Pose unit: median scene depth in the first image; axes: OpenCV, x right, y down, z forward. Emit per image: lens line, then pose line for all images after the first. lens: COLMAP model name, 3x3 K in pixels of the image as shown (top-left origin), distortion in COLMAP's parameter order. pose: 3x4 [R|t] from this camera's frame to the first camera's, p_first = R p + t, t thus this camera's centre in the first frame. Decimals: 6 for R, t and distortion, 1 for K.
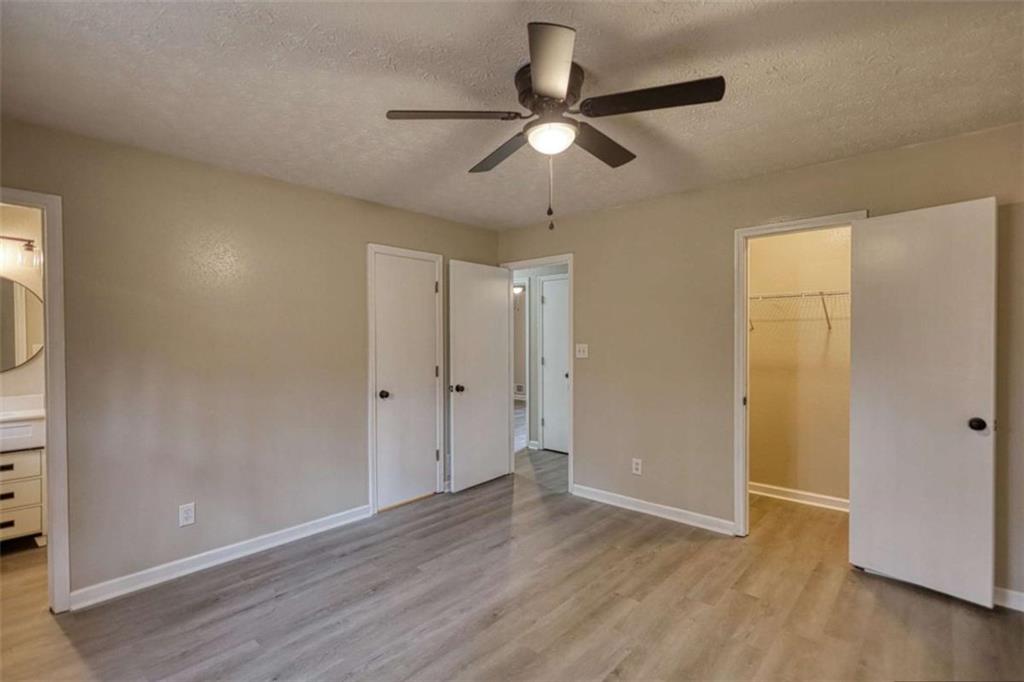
lens RADIAL K [[529.4, 0, 489.3], [0, 529.4, 345.7], [0, 0, 1]] dist [0.001247, 0.000621]
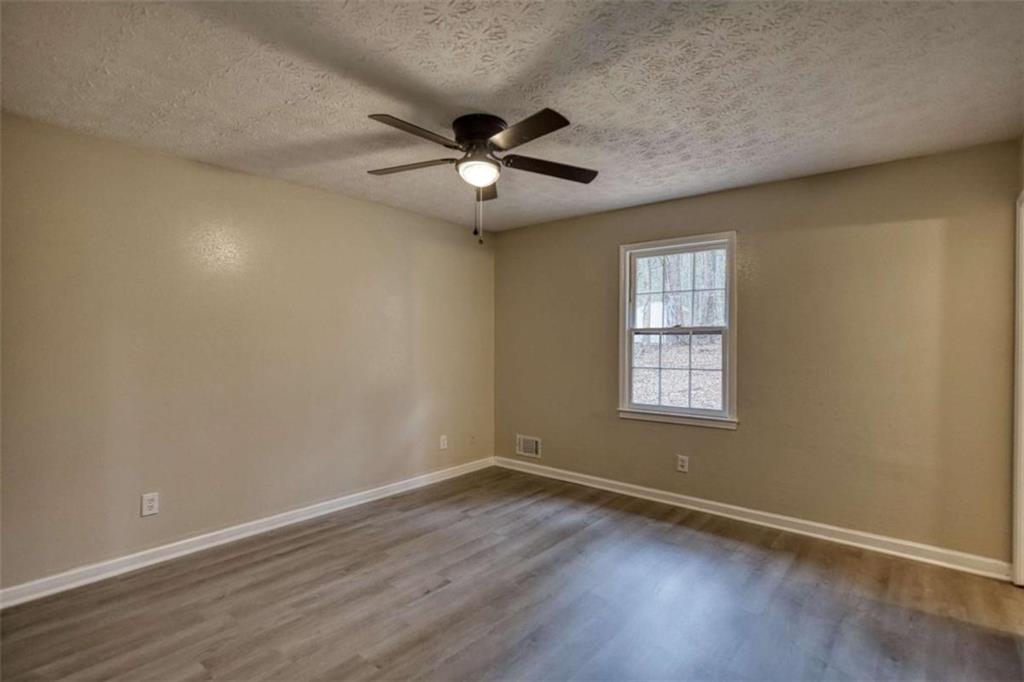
lens RADIAL K [[529.4, 0, 489.3], [0, 529.4, 345.7], [0, 0, 1]] dist [0.001247, 0.000621]
pose [[-0.998586, 0.004947, -0.052937, 0.135462], [0.003611, 0.999673, 0.025320, -0.004802], [0.053045, 0.025093, -0.998277, 1.935974]]
